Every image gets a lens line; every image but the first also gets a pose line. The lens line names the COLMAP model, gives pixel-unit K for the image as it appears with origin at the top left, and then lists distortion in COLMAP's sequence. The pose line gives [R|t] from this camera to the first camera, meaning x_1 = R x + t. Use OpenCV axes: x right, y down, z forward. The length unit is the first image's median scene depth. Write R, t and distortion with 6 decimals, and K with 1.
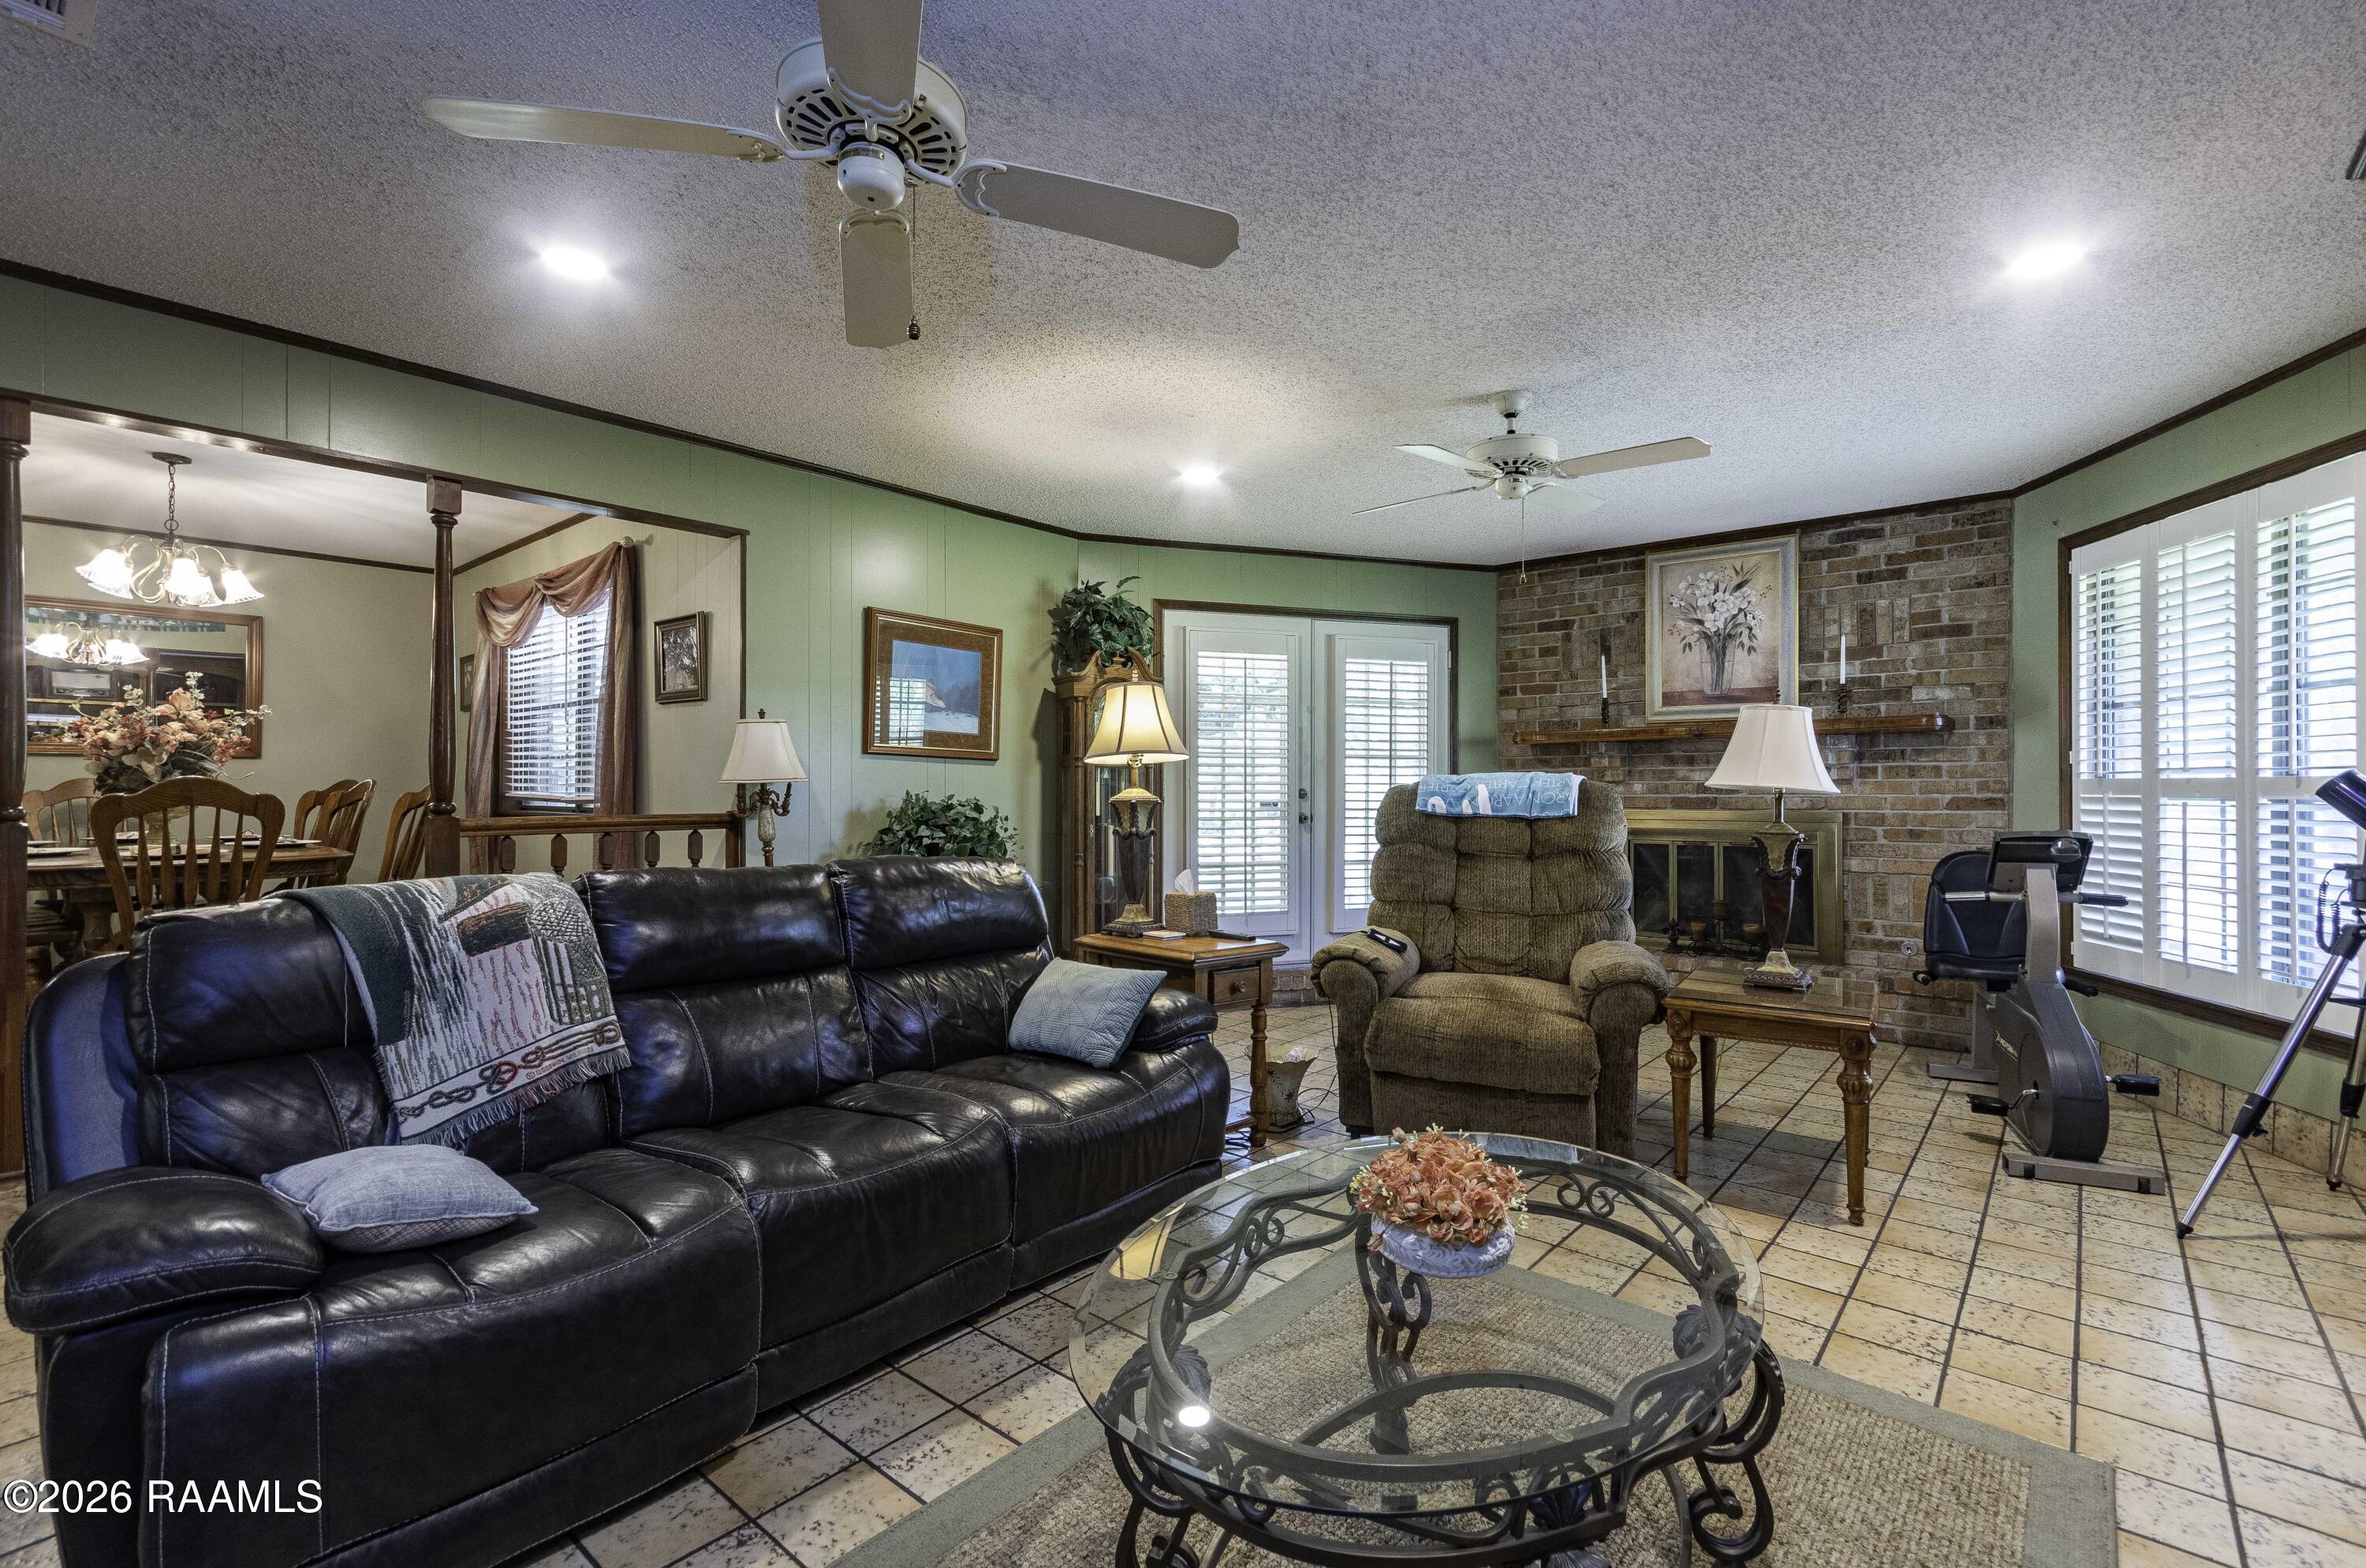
lens RADIAL K [[1054.5, 0, 1189.8], [0, 1054.5, 776.2], [0, 0, 1]] dist [0.009208, 0.000001]
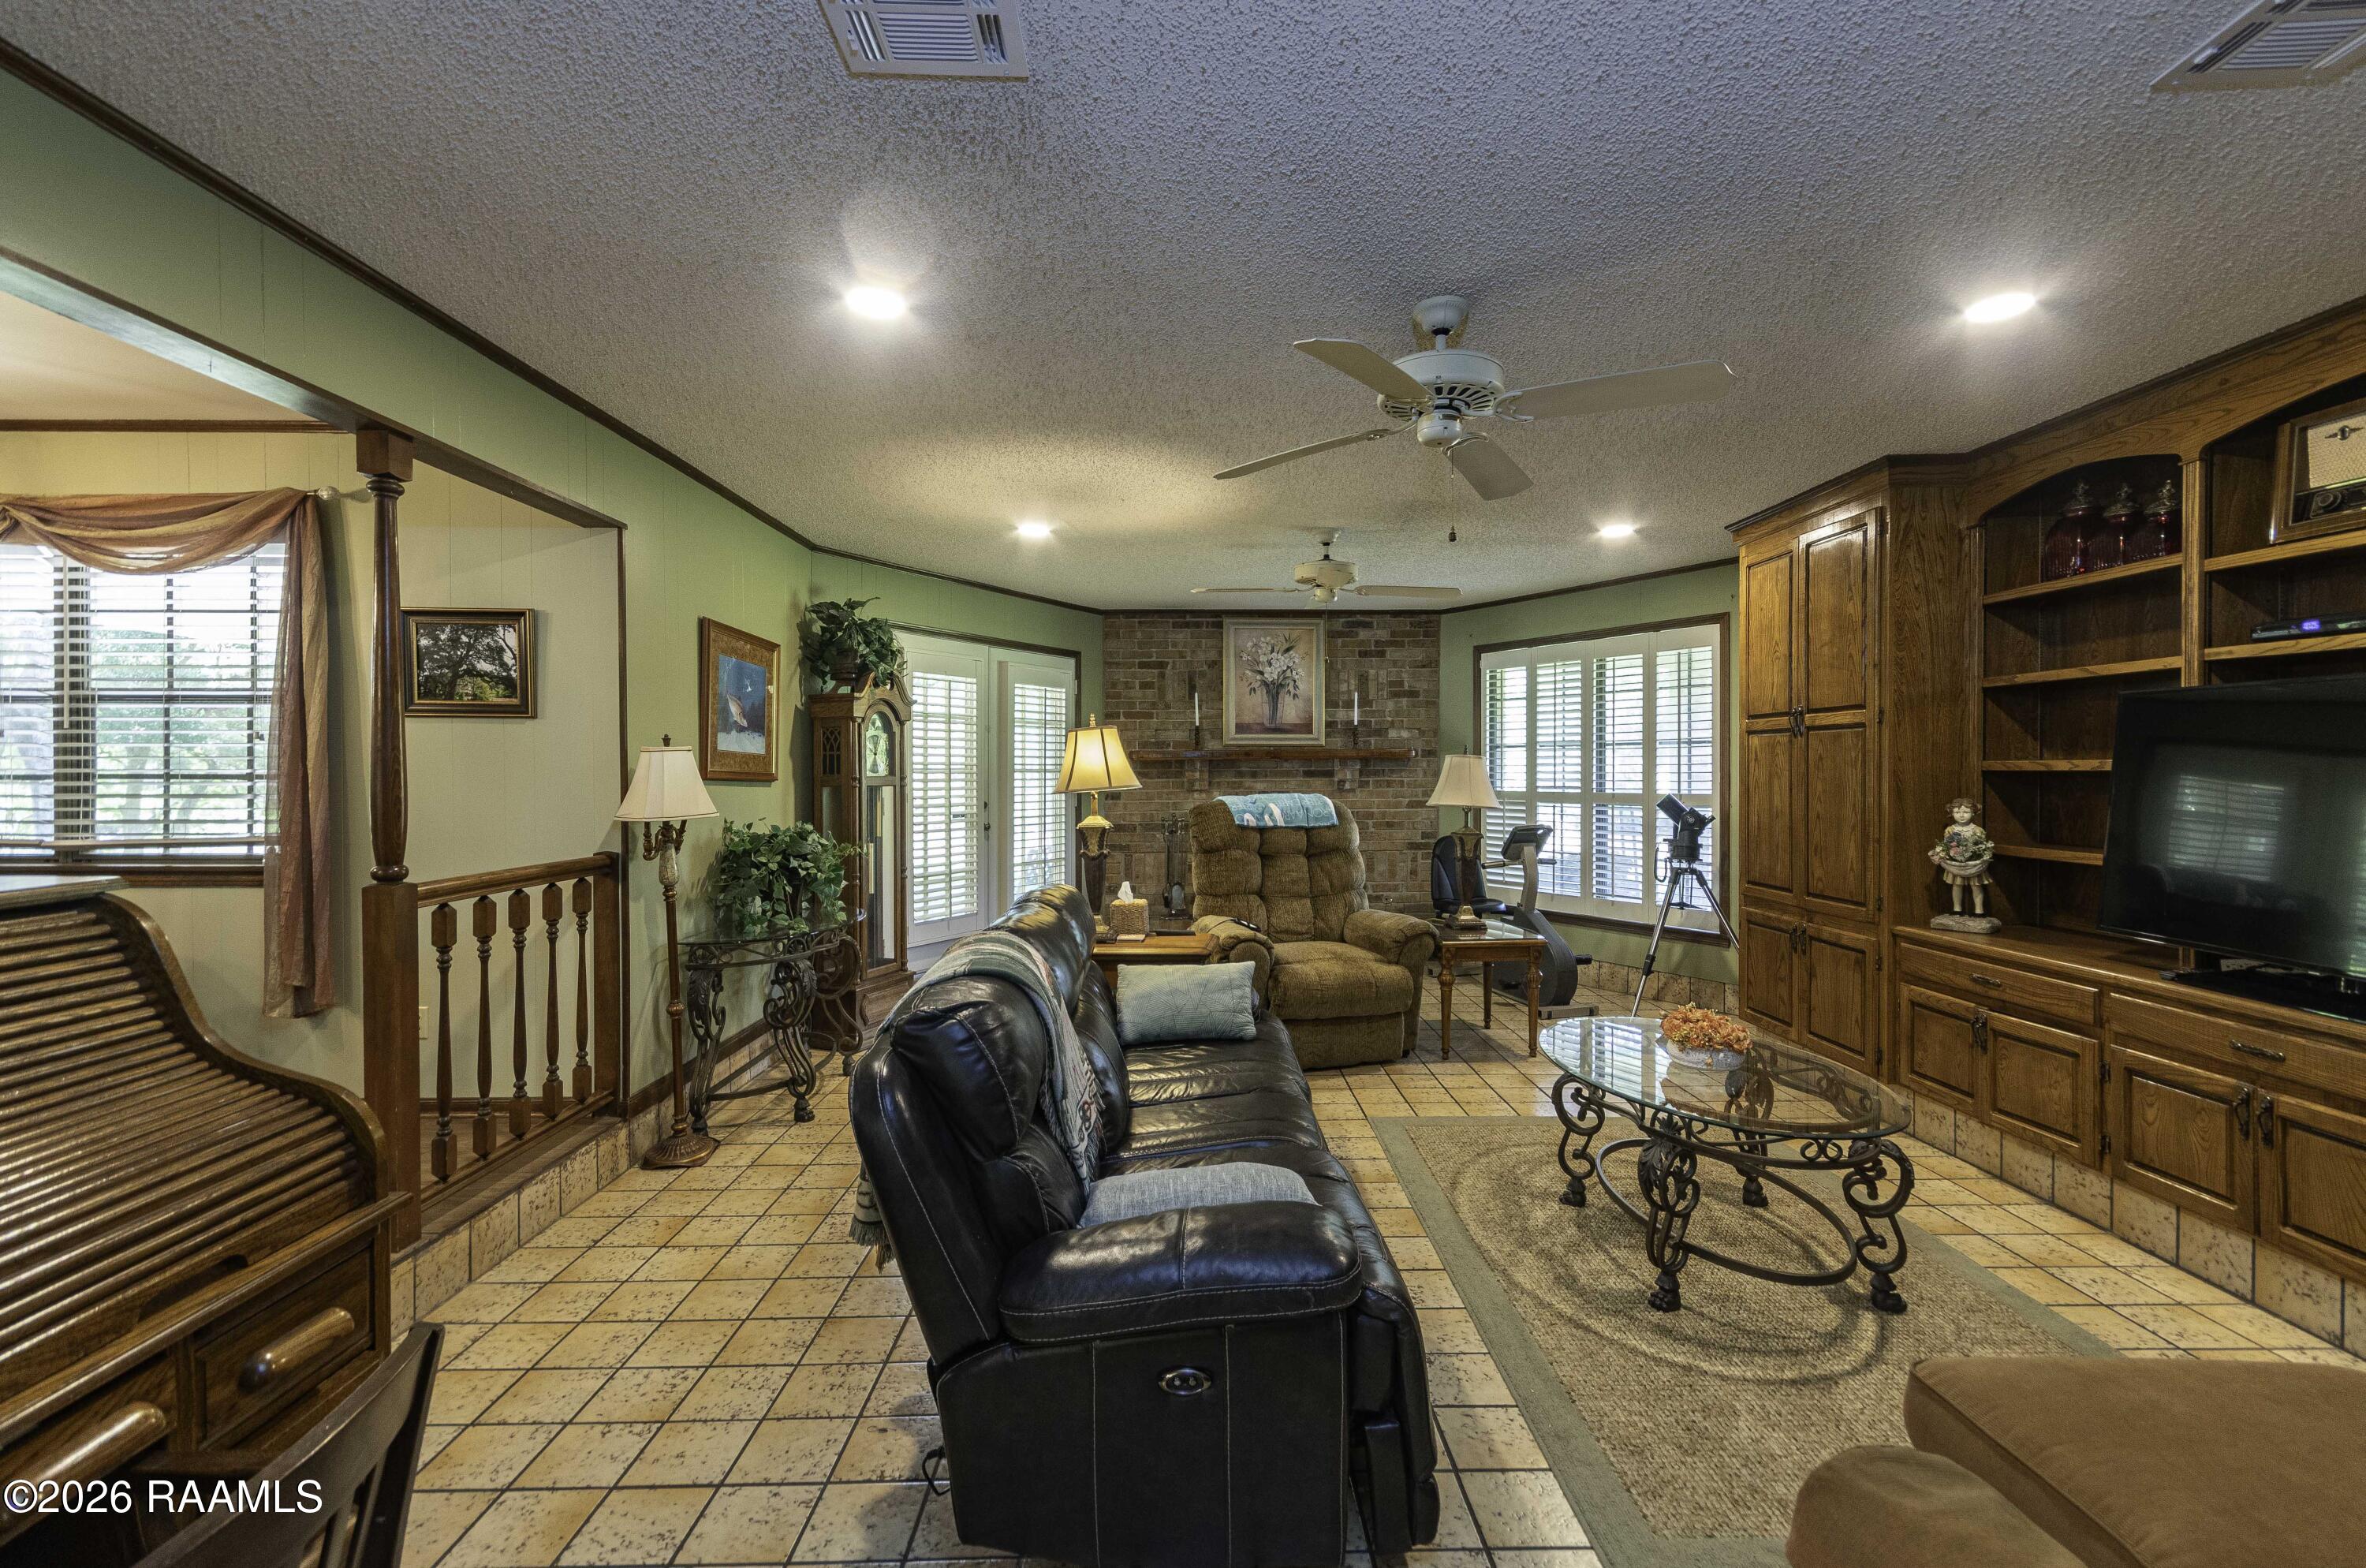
lens RADIAL K [[1054.5, 0, 1189.8], [0, 1054.5, 776.2], [0, 0, 1]] dist [0.009208, 0.000001]
pose [[0.750358, -0.006039, 0.661004, -0.529552], [-0.004817, 0.999882, 0.014602, -0.035167], [-0.661014, -0.014141, 0.750240, 0.041742]]
